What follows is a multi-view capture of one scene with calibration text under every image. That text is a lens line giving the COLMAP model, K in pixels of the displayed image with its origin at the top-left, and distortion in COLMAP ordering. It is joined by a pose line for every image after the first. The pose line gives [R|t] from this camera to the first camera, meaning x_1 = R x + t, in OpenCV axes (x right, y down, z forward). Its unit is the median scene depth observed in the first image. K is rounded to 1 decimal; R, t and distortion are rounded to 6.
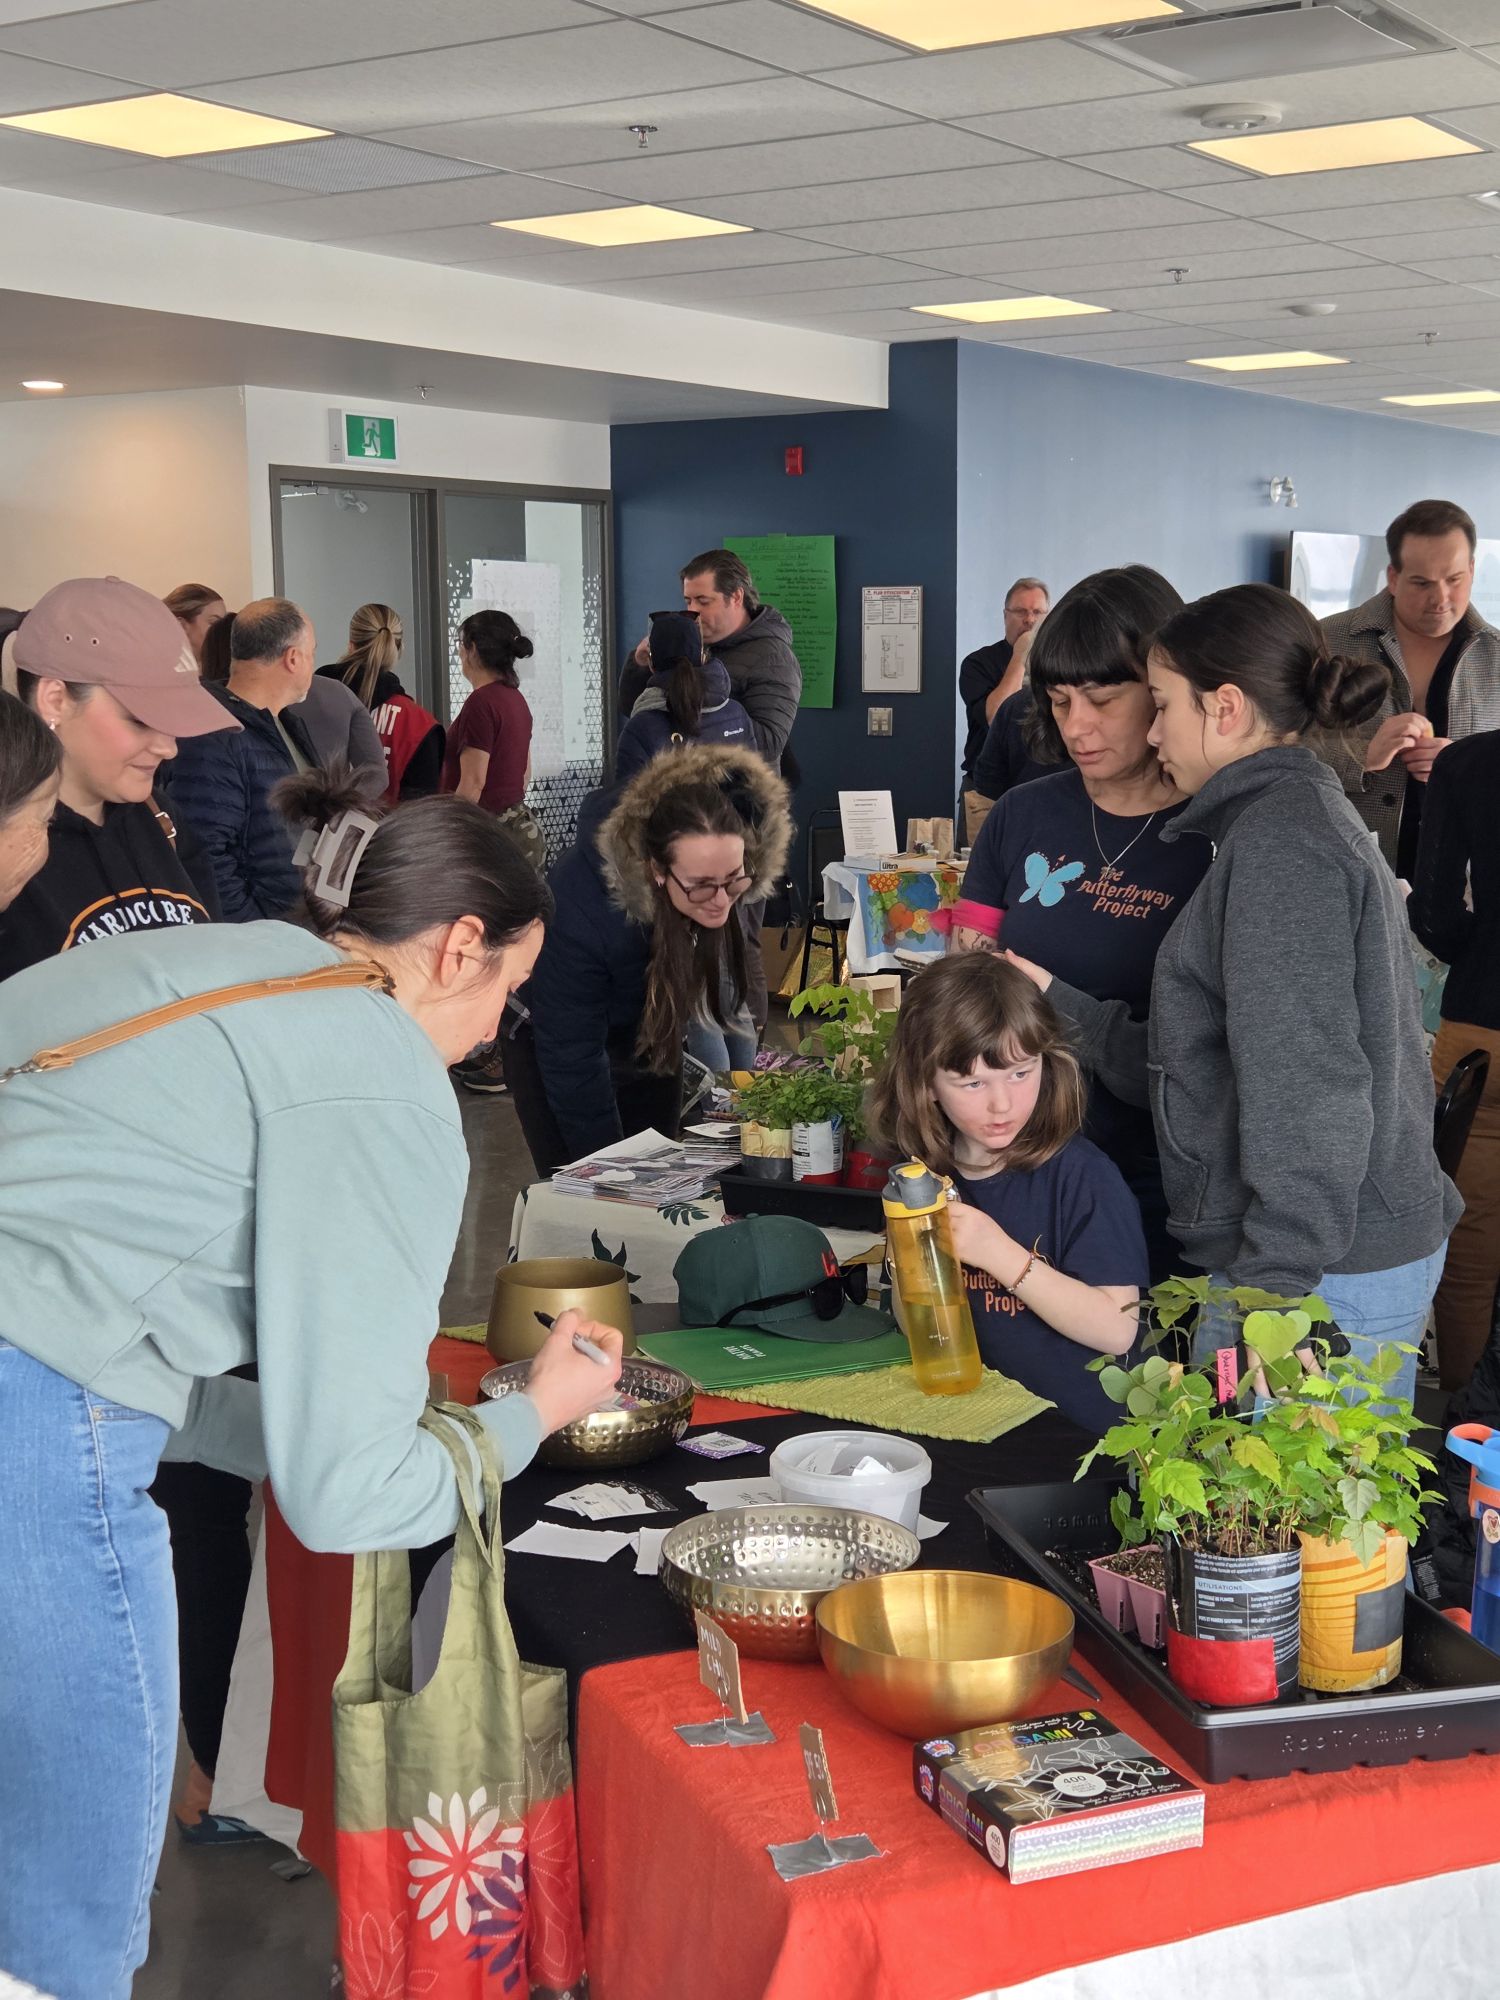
lens RADIAL K [[2644.0, 0, 752.0], [0, 2644.0, 1001.0], [0, 0, 1]] dist [-0.005780, 0.000000]
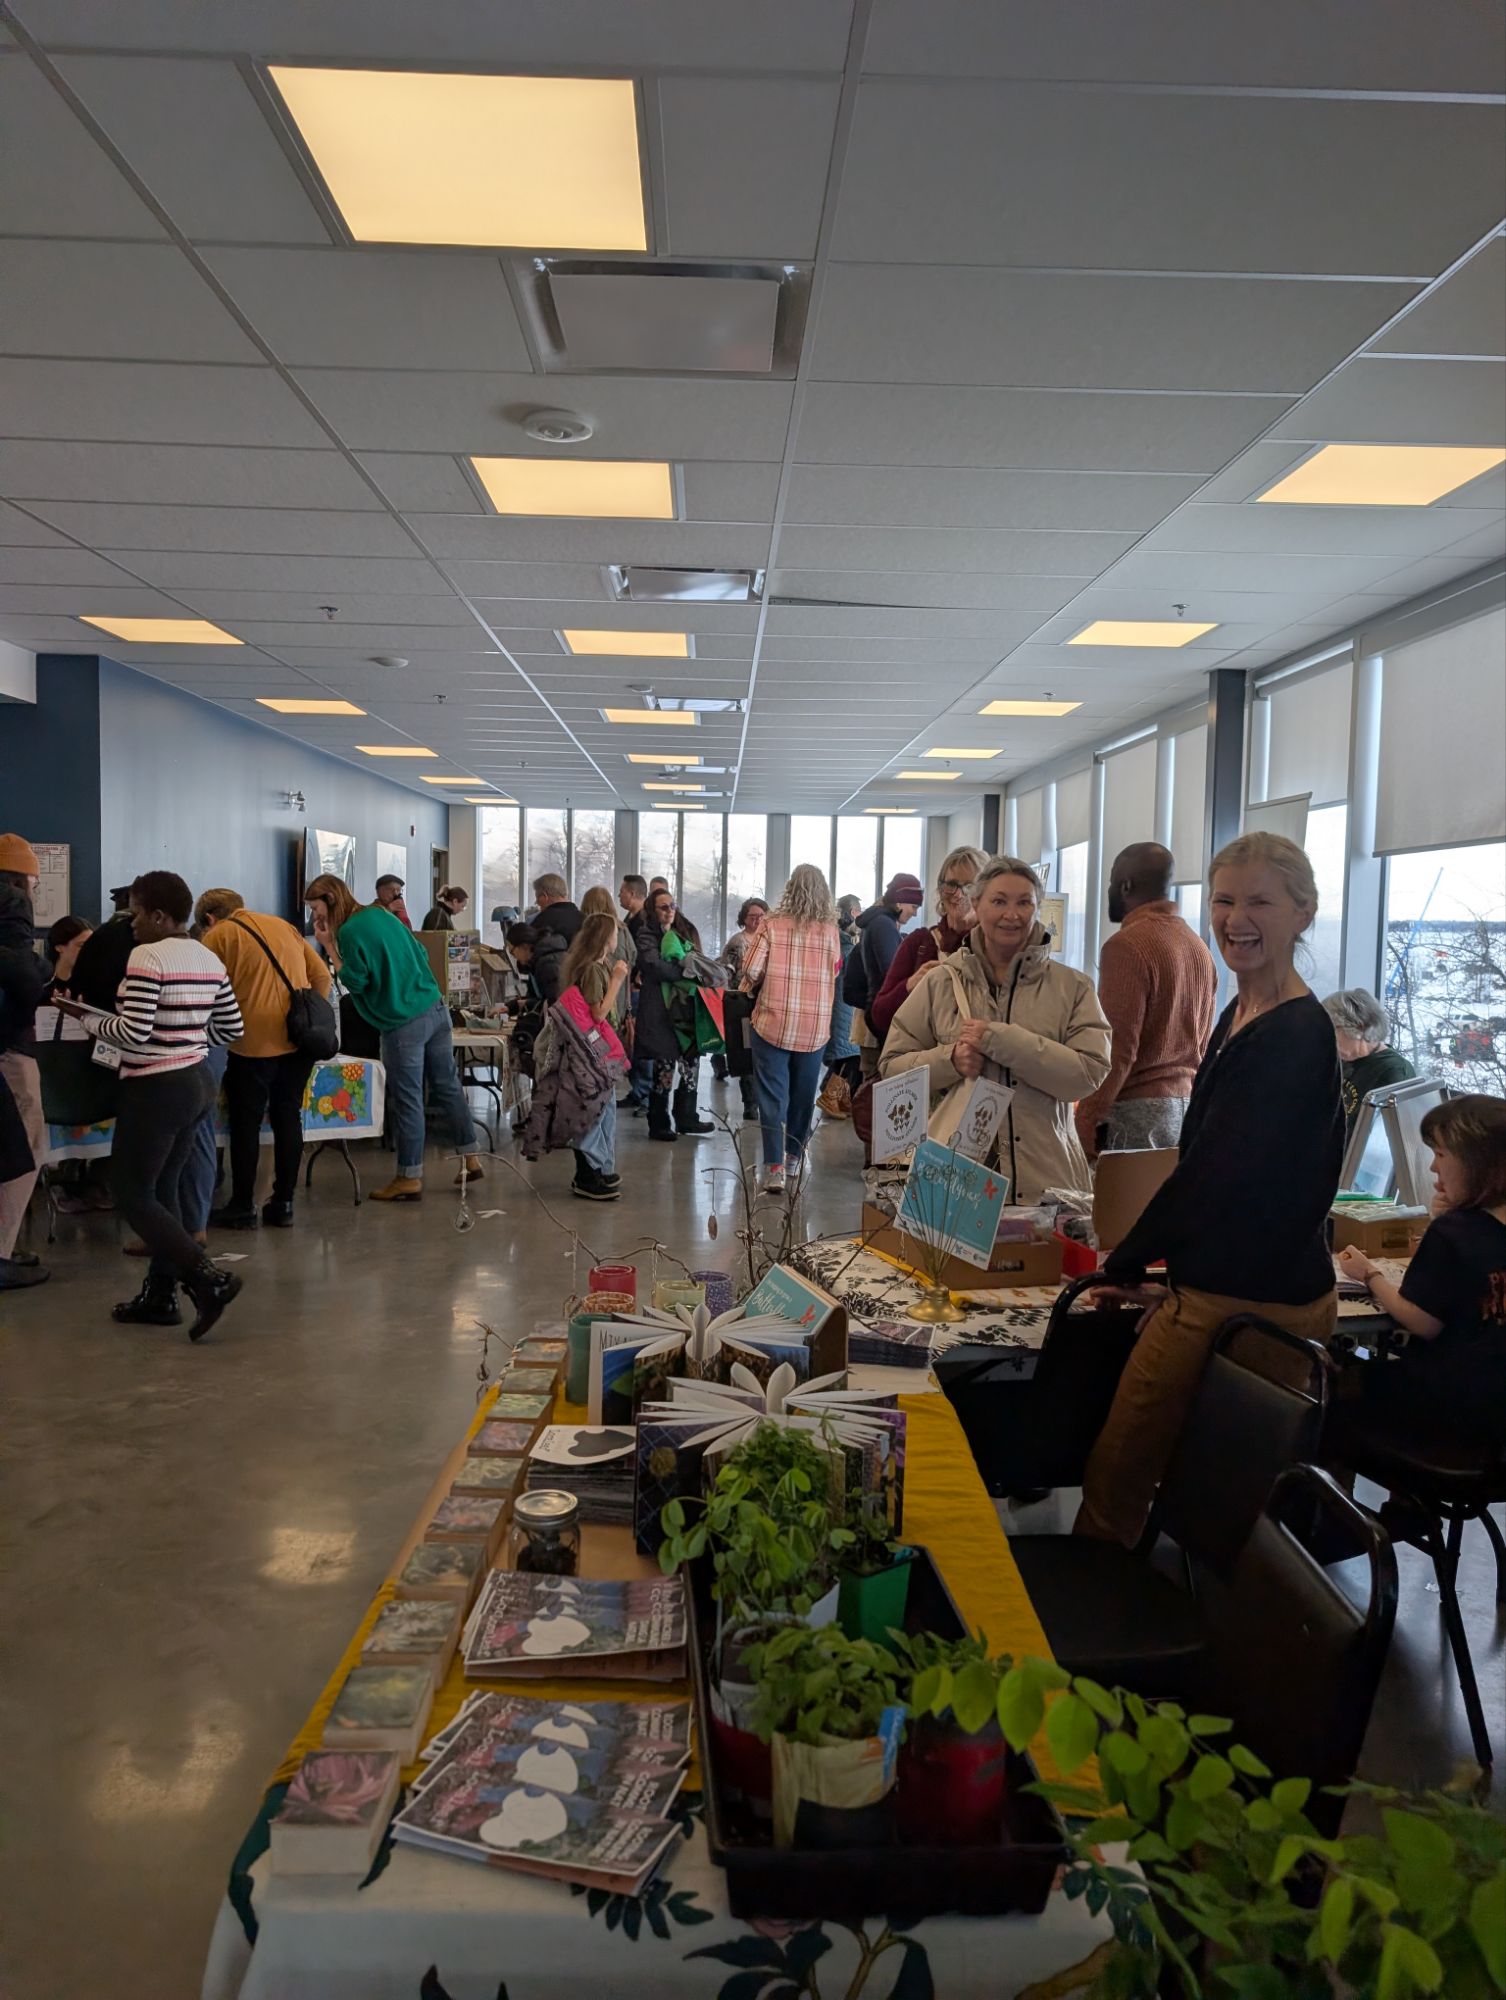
lens RADIAL K [[1398.0, 0, 748.6], [0, 1398.0, 996.3], [0, 0, 1]] dist [0.010405, 0.003442]
pose [[0.818642, -0.004916, 0.574283, -0.061197], [0.050557, 0.996698, -0.063537, -0.027054], [-0.572075, 0.081049, 0.816187, 0.294350]]
